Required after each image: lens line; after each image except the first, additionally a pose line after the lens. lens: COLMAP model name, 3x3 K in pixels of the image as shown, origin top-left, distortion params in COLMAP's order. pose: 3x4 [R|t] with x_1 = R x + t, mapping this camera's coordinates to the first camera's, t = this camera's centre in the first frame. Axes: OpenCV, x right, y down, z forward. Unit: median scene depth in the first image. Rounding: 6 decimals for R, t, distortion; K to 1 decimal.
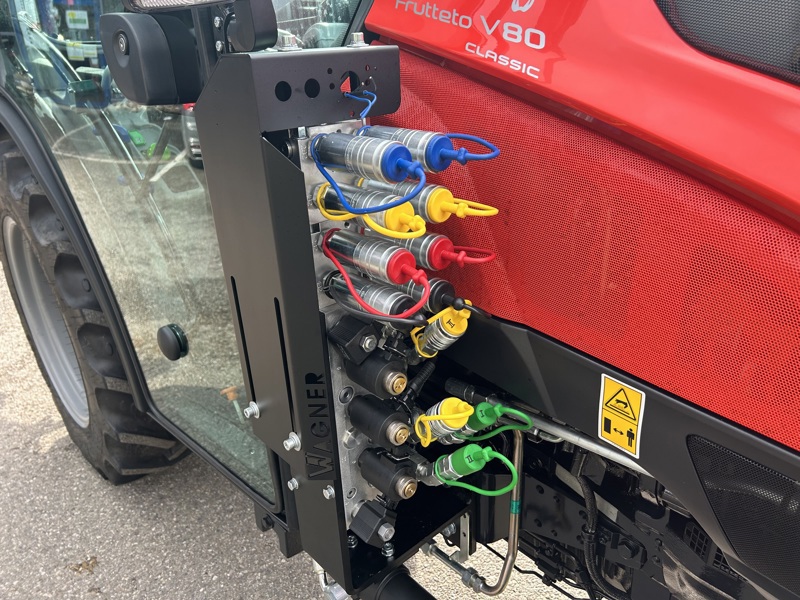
lens RADIAL K [[601.7, 0, 400.2], [0, 601.7, 303.5], [0, 0, 1]] dist [0.043940, -0.045779]
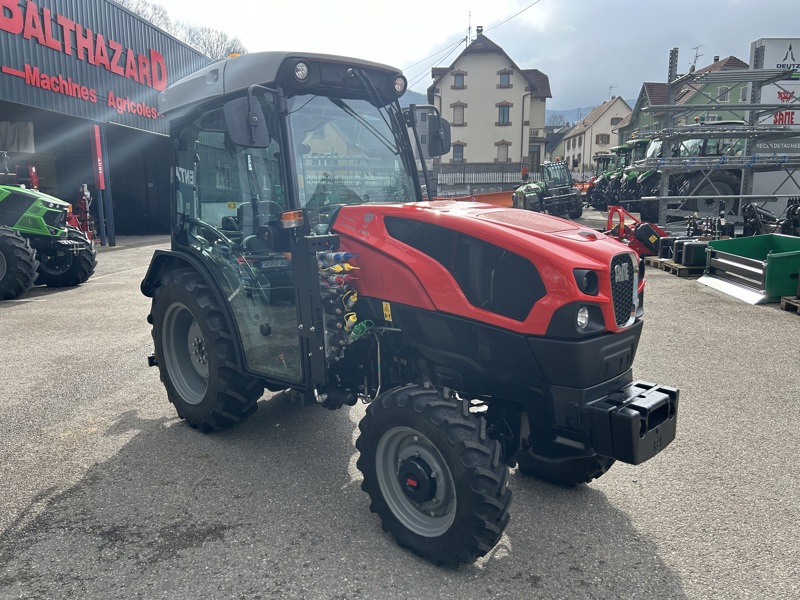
lens RADIAL K [[601.7, 0, 401.3], [0, 601.7, 299.0], [0, 0, 1]] dist [0.043940, -0.045779]
pose [[0.999355, -0.012571, 0.033641, 0.296493], [0.020912, 0.965248, -0.260499, 1.180002], [-0.029197, 0.261034, 0.964888, -3.126598]]
